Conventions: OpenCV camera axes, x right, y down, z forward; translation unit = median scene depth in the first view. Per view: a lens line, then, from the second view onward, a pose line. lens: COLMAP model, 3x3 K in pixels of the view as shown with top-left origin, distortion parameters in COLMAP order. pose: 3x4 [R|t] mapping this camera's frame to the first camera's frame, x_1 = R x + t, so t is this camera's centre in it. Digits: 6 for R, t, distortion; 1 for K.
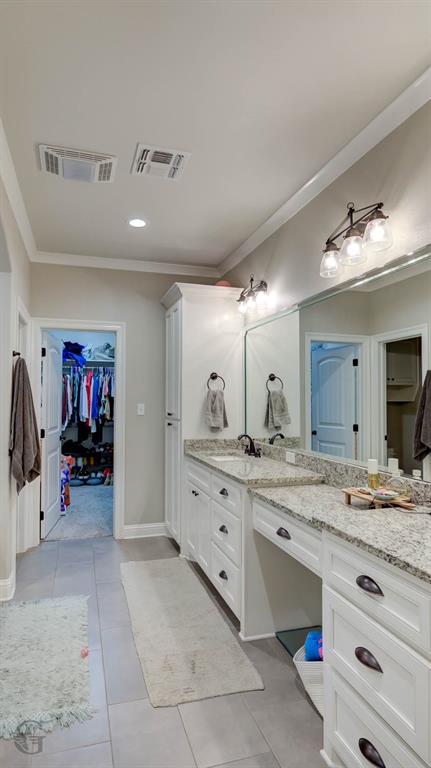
lens RADIAL K [[463.4, 0, 213.9], [0, 463.4, 387.2], [0, 0, 1]] dist [0.001033, 0.000038]
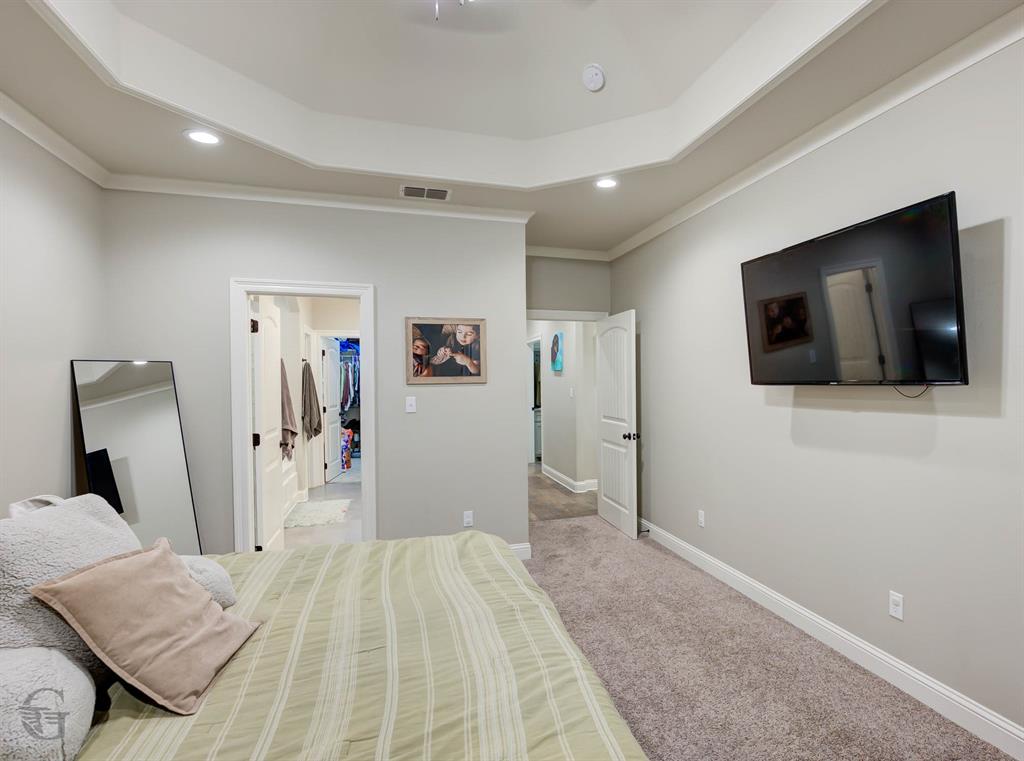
lens RADIAL K [[469.7, 0, 516.2], [0, 469.7, 379.1], [0, 0, 1]] dist [0.000397, 0.000012]
pose [[0.999594, -0.021487, 0.018717, 0.202528], [0.020990, 0.999433, 0.026324, -0.021715], [-0.019272, -0.025920, 0.999478, -0.472655]]
